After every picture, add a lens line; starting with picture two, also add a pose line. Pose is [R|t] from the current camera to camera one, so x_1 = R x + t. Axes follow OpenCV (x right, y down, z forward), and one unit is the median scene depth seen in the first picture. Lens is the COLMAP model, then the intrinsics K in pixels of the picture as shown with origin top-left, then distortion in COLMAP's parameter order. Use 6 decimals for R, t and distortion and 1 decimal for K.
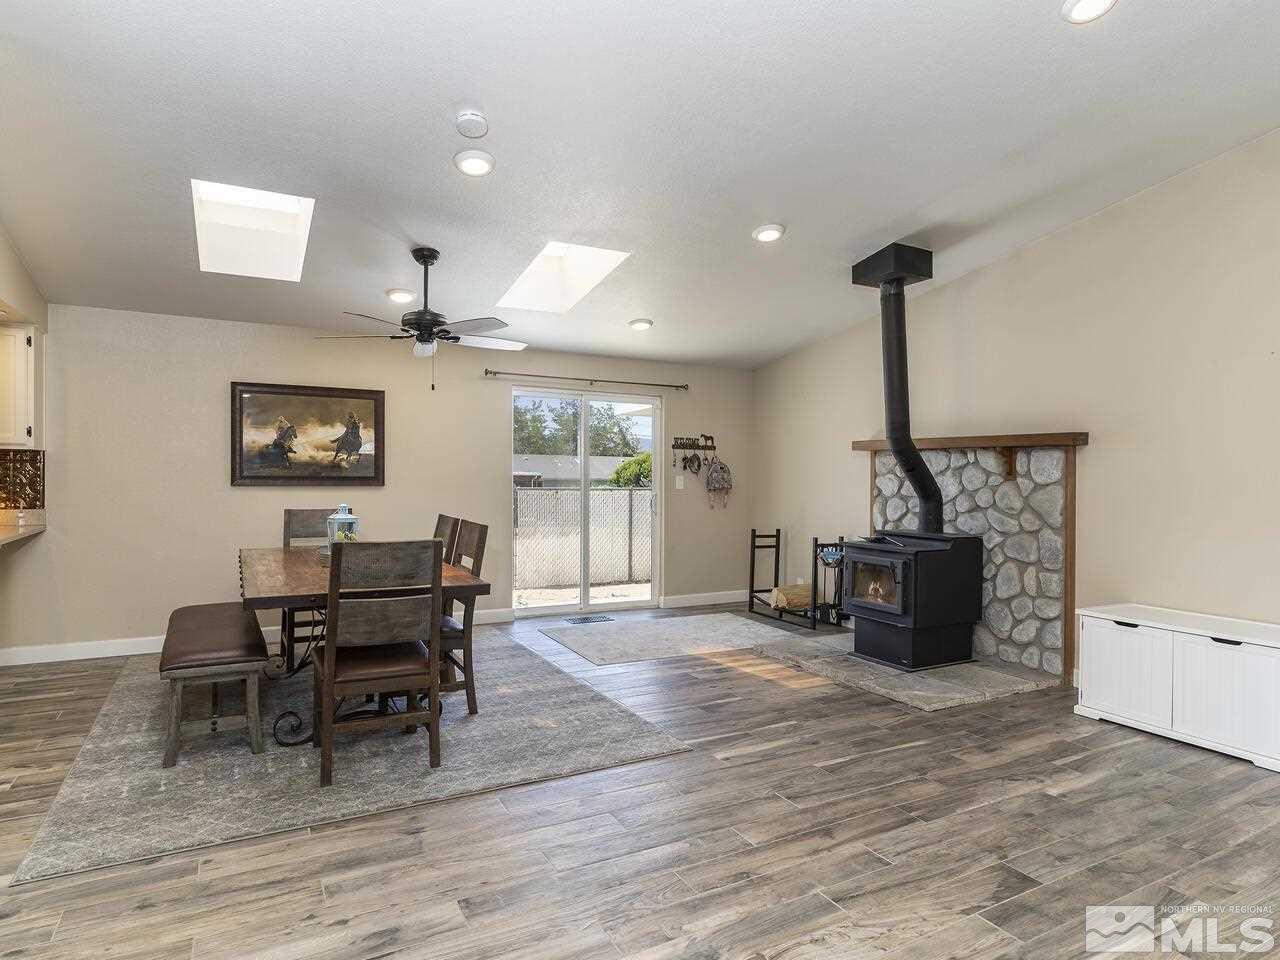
lens RADIAL K [[737.1, 0, 640.0], [0, 737.1, 480.0], [0, 0, 1]] dist [-0.002496, 0.001583]
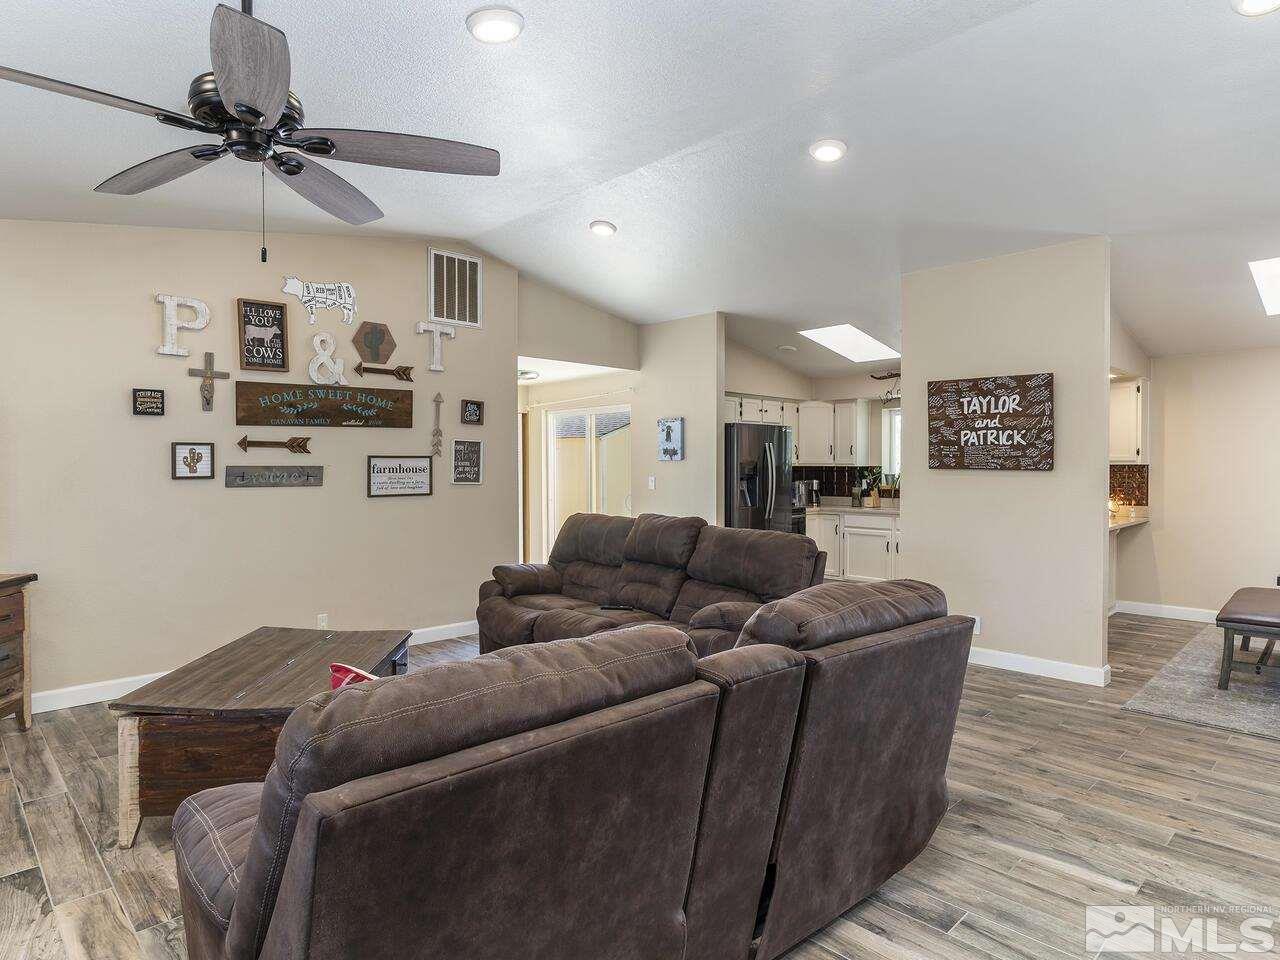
lens RADIAL K [[737.1, 0, 640.0], [0, 737.1, 480.0], [0, 0, 1]] dist [-0.002496, 0.001583]
pose [[0.271417, 0.001949, -0.962460, 0.287032], [-0.001565, 0.999998, 0.001584, -0.011639], [0.962461, 0.001077, 0.271419, -0.319546]]
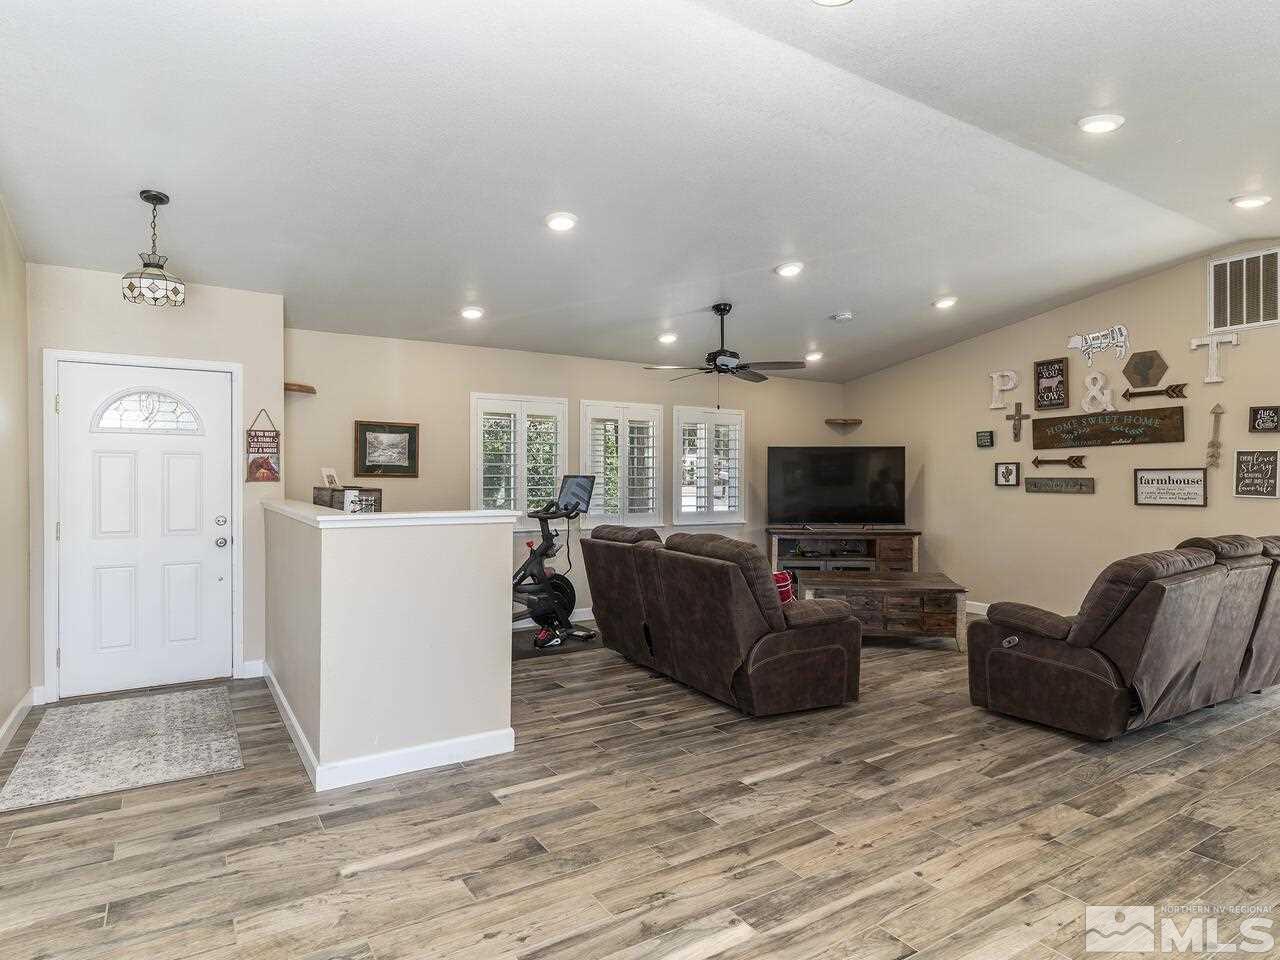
lens RADIAL K [[737.1, 0, 640.0], [0, 737.1, 480.0], [0, 0, 1]] dist [-0.002496, 0.001583]
pose [[-0.997399, -0.017468, -0.069929, 0.042861], [-0.018111, 0.999799, 0.008576, -0.022493], [0.069765, 0.009820, -0.997515, 0.851759]]
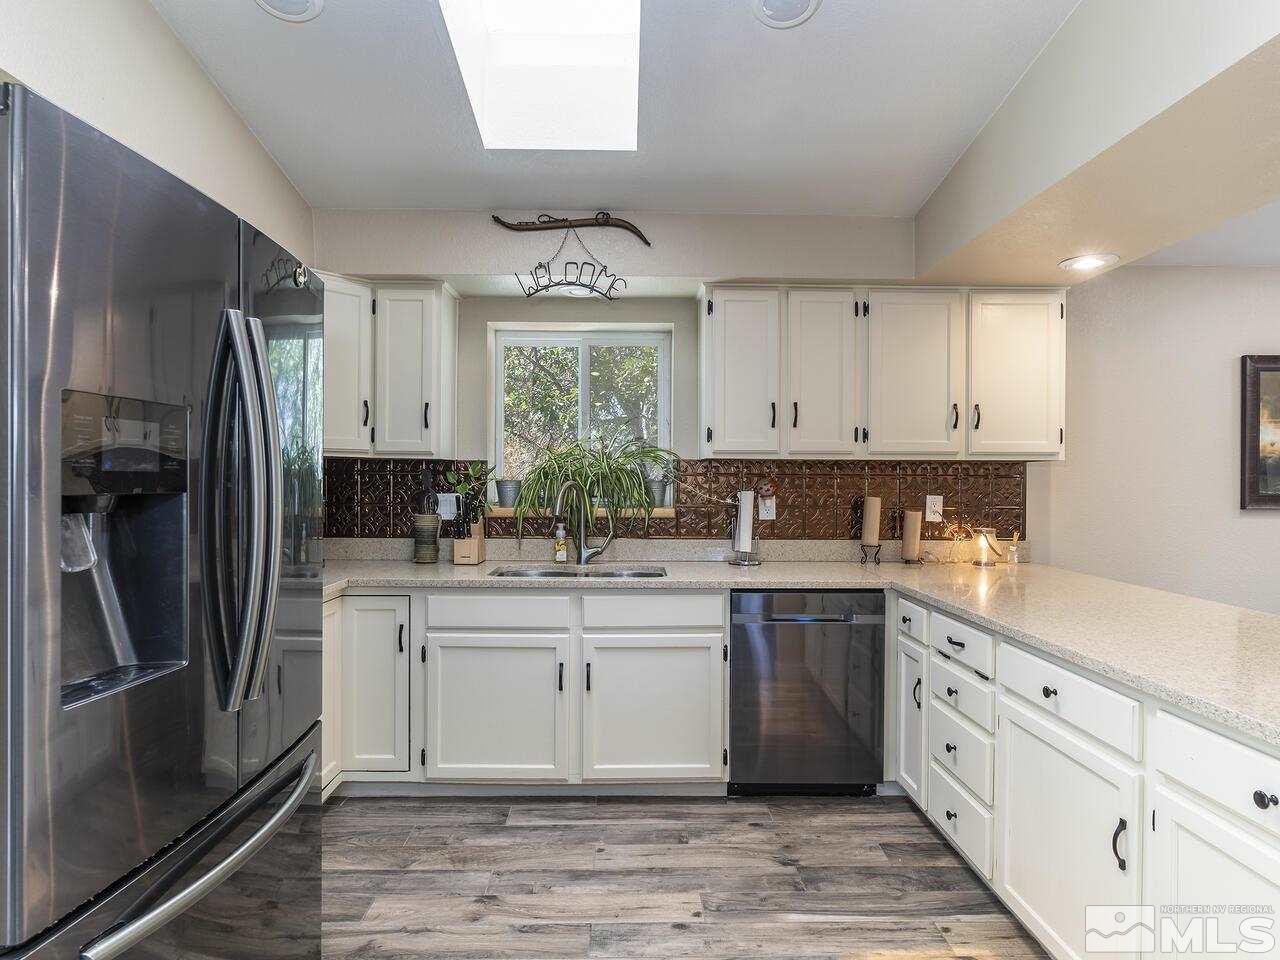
lens RADIAL K [[737.1, 0, 640.0], [0, 737.1, 480.0], [0, 0, 1]] dist [-0.002496, 0.001583]
pose [[0.887304, -0.007798, -0.461118, -0.833046], [0.003144, 0.999936, -0.010860, -0.015758], [0.461174, 0.008187, 0.887272, 0.163334]]
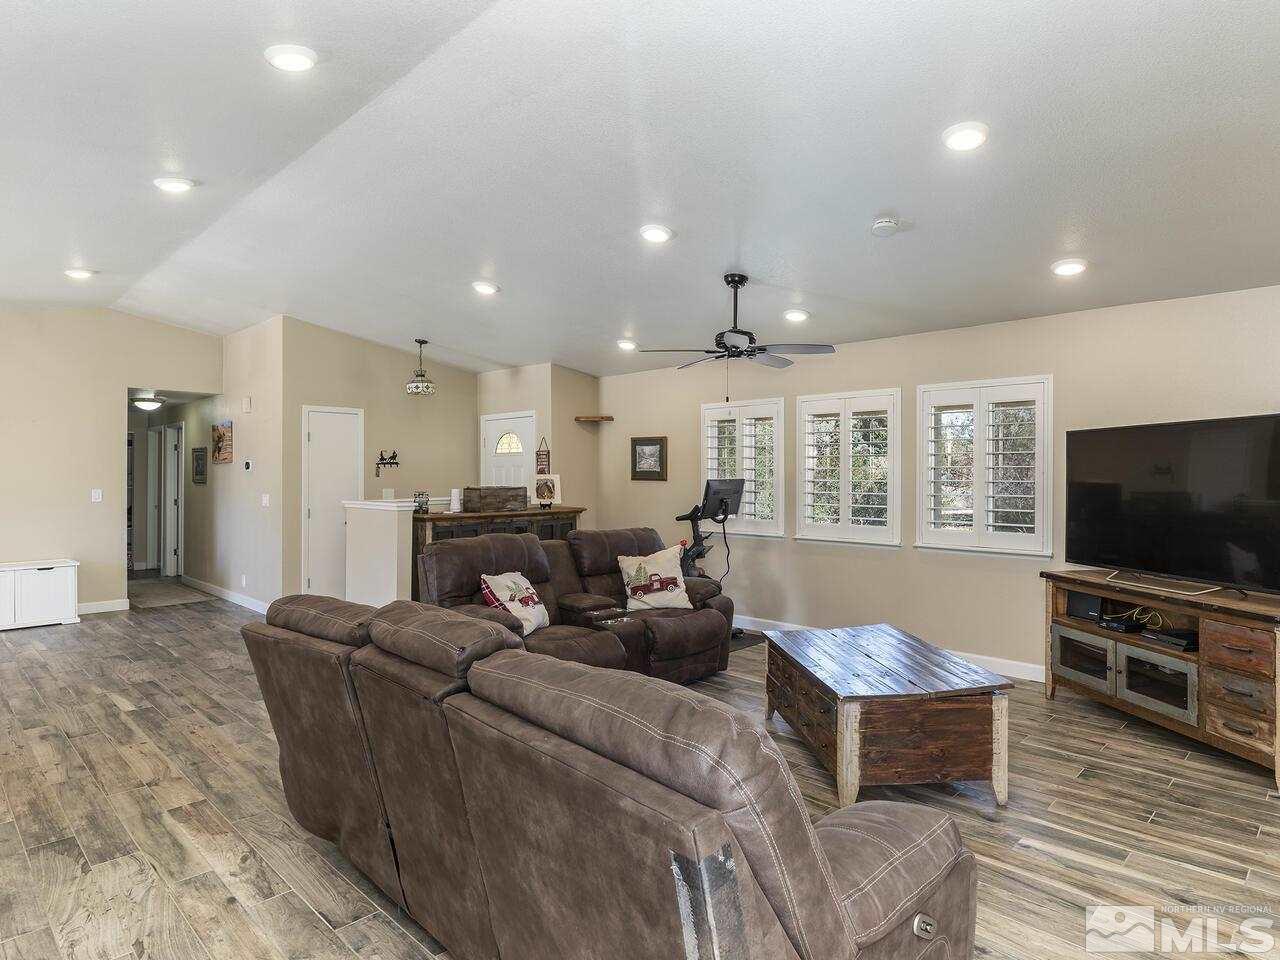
lens RADIAL K [[734.4, 0, 637.1], [0, 734.4, 478.2], [0, 0, 1]] dist [0.002411, 0.001085]
pose [[-0.288361, -0.020177, 0.957309, -1.168063], [0.001312, 0.999769, 0.021467, -0.048467], [-0.957521, 0.007446, -0.288268, 0.022577]]
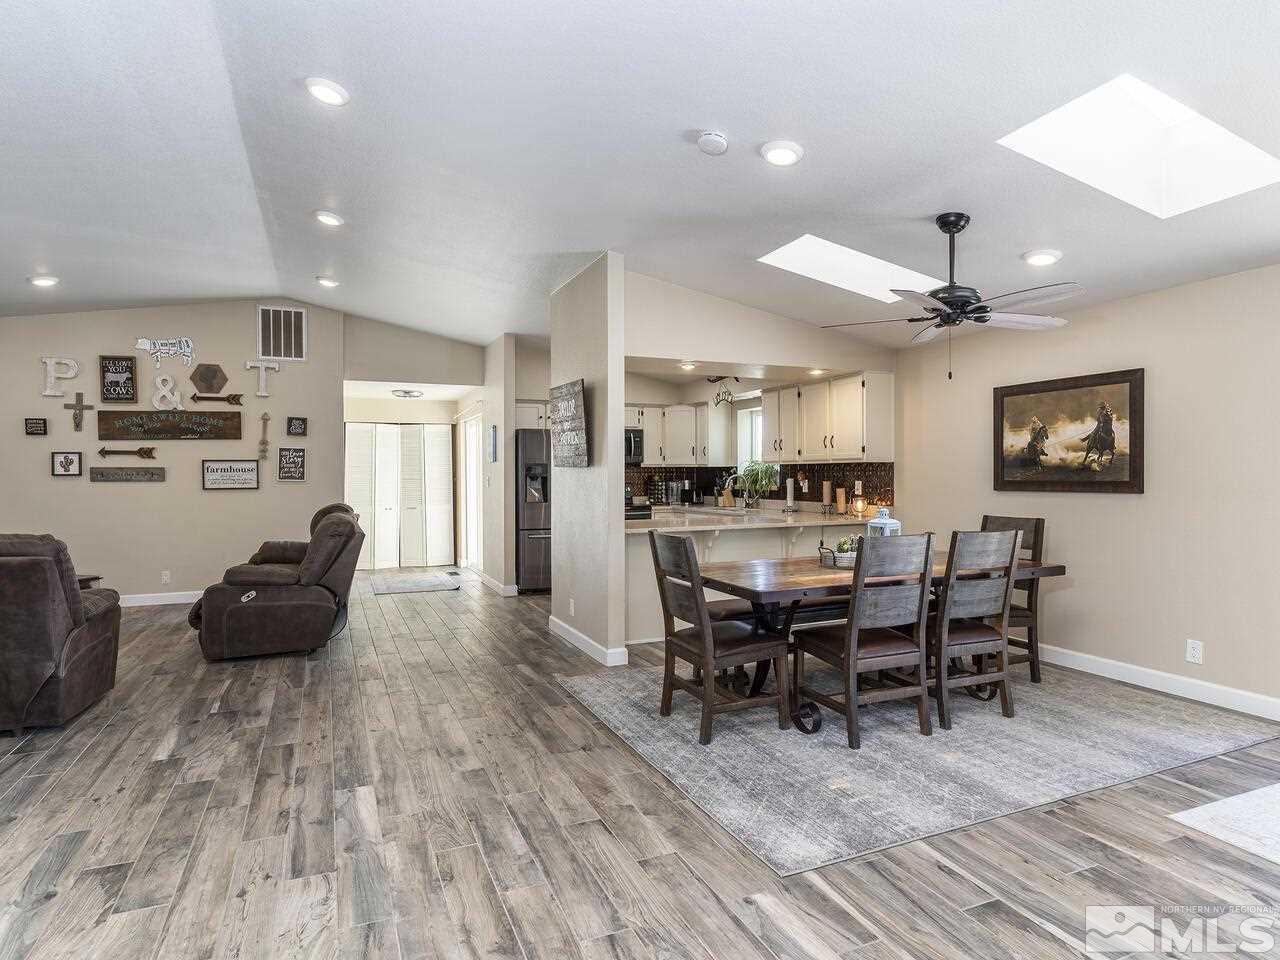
lens RADIAL K [[734.4, 0, 637.1], [0, 734.4, 478.2], [0, 0, 1]] dist [0.002411, 0.001085]
pose [[-0.095987, -0.007840, -0.995352, 0.566079], [-0.004392, 0.999963, -0.007453, 0.000414], [0.995373, 0.003656, -0.096017, 0.685667]]
